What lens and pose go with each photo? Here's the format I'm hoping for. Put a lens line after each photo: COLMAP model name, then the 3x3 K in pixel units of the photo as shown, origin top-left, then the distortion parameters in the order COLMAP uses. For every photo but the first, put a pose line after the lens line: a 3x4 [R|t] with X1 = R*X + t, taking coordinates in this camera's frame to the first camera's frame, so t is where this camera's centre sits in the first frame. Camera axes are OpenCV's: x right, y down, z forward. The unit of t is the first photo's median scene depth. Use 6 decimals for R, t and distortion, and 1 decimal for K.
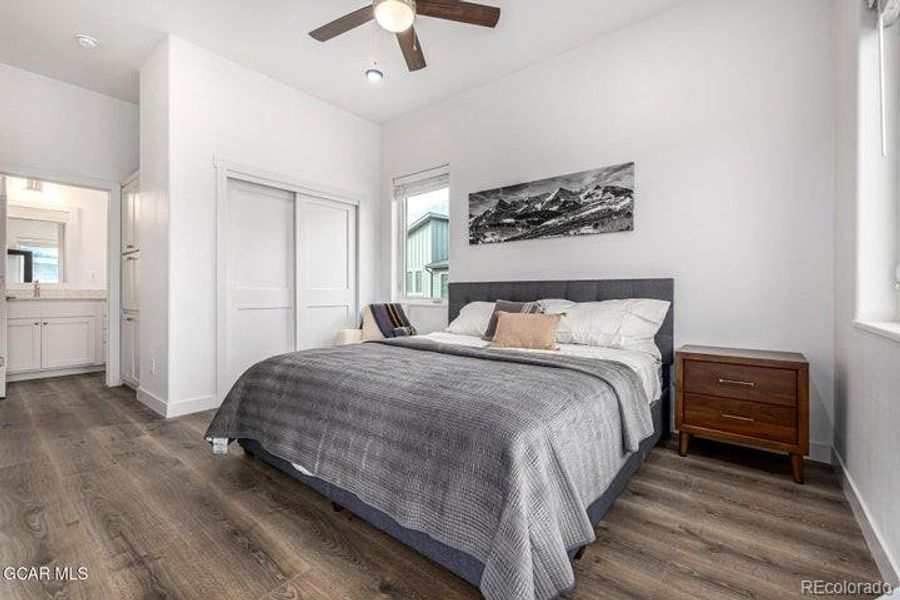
lens RADIAL K [[377.4, 0, 441.5], [0, 377.4, 295.4], [0, 0, 1]] dist [0.000060, -0.000083]
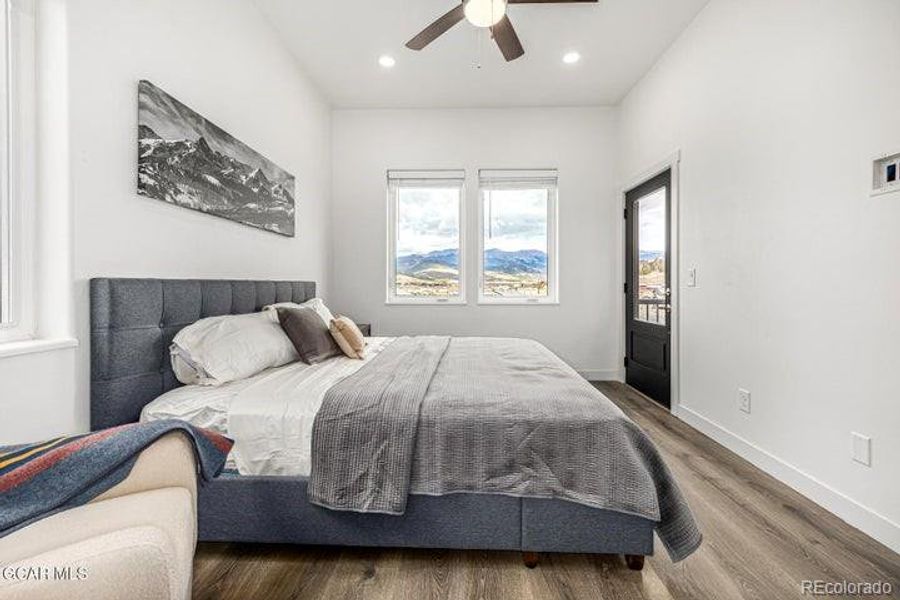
lens RADIAL K [[377.4, 0, 448.0], [0, 377.4, 287.5], [0, 0, 1]] dist [0.000060, -0.000083]
pose [[-0.604134, -0.004466, 0.796870, -0.553393], [0.012551, 0.999807, 0.015119, -0.030880], [-0.796784, 0.019136, -0.603961, 1.105356]]
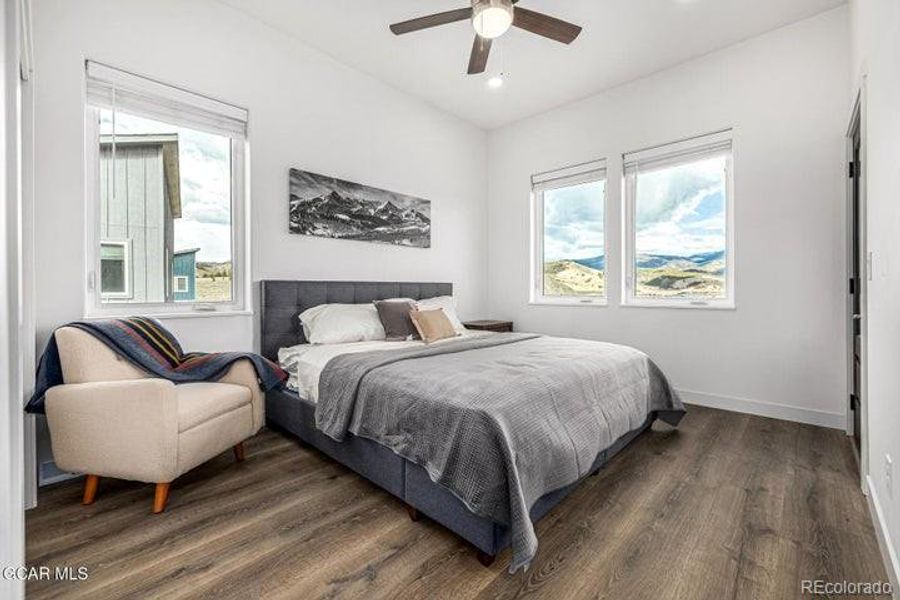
lens RADIAL K [[377.4, 0, 447.9], [0, 377.4, 291.3], [0, 0, 1]] dist [0.000060, -0.000083]
pose [[0.082353, -0.001973, 0.996601, -0.762285], [0.017710, 0.999843, 0.000516, -0.008973], [-0.996446, 0.017607, 0.082375, 0.689433]]
